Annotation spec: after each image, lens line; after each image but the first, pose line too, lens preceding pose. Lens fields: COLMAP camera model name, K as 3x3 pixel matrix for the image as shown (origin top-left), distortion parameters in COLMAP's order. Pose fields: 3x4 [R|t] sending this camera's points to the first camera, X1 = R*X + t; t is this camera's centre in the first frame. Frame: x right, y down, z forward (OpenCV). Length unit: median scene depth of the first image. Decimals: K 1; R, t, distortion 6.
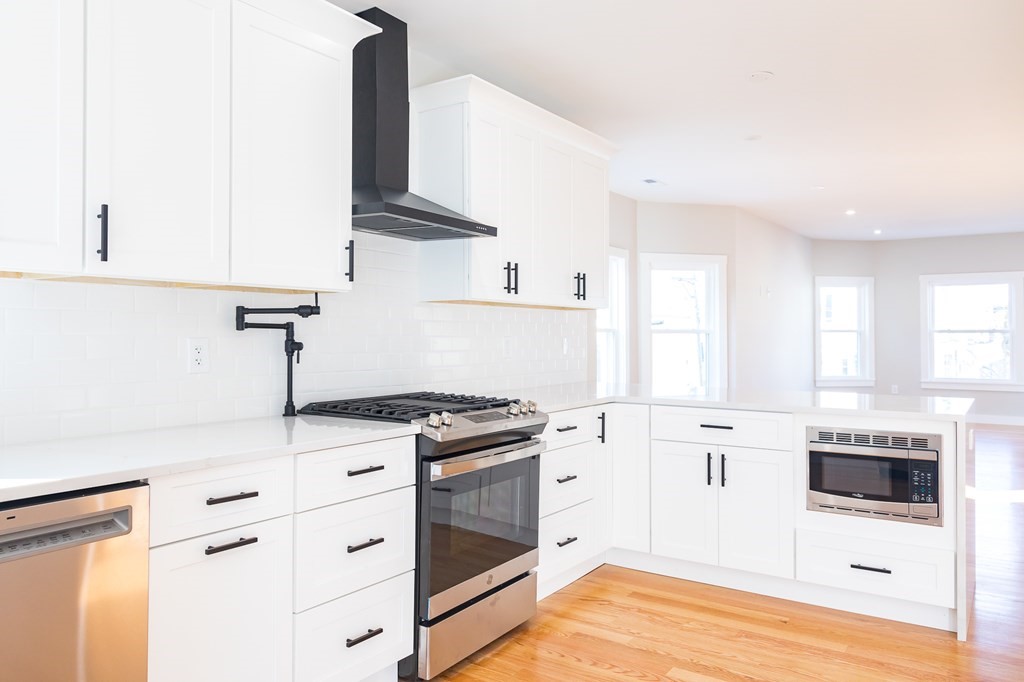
lens RADIAL K [[724.6, 0, 495.9], [0, 724.6, 331.1], [0, 0, 1]] dist [0.009136, -0.003664]
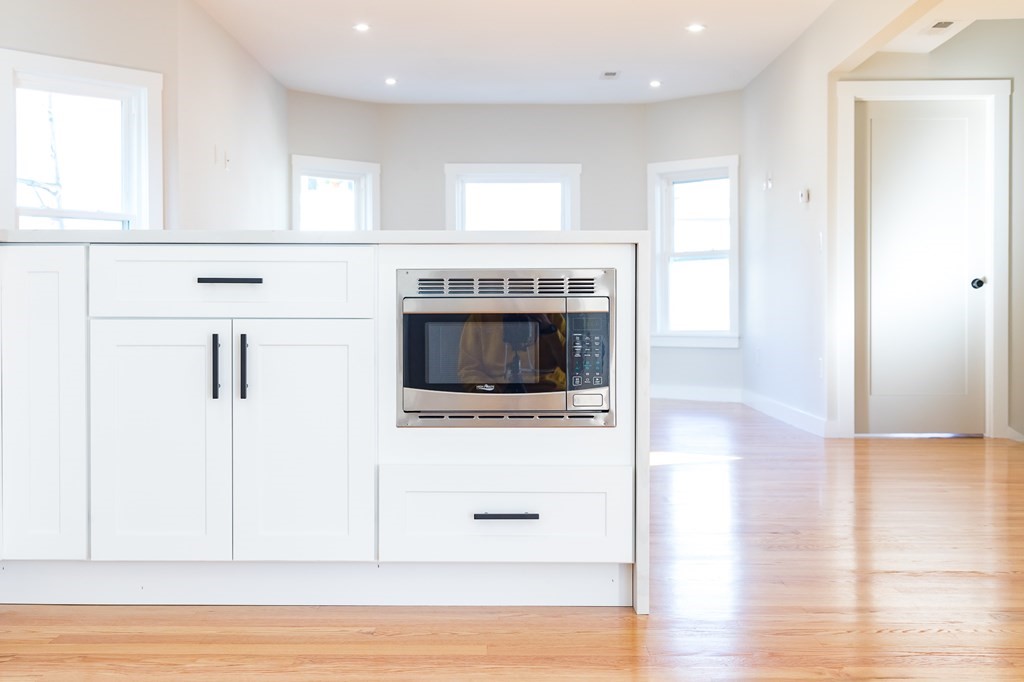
lens RADIAL K [[1308.3, 0, 458.3], [0, 1308.3, 340.6], [0, 0, 1]] dist [0.014017, 0.002026]
pose [[0.836306, -0.005521, 0.548235, -0.060145], [-0.003640, 0.999871, 0.015622, 0.170561], [-0.548251, -0.015061, 0.836178, 0.178779]]
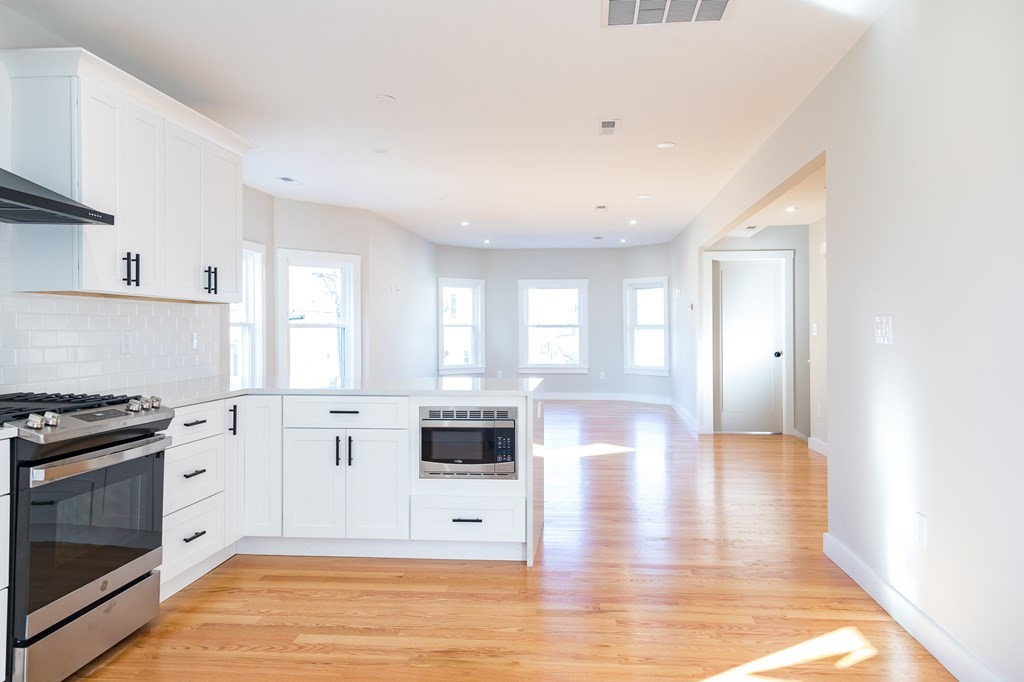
lens RADIAL K [[709.7, 0, 514.7], [0, 709.7, 326.4], [0, 0, 1]] dist [0.021311, -0.006065]
pose [[0.871544, 0.000764, 0.490317, 0.000195], [-0.001220, 0.999999, 0.000610, 0.000737], [-0.490316, -0.001129, 0.871544, -0.074024]]
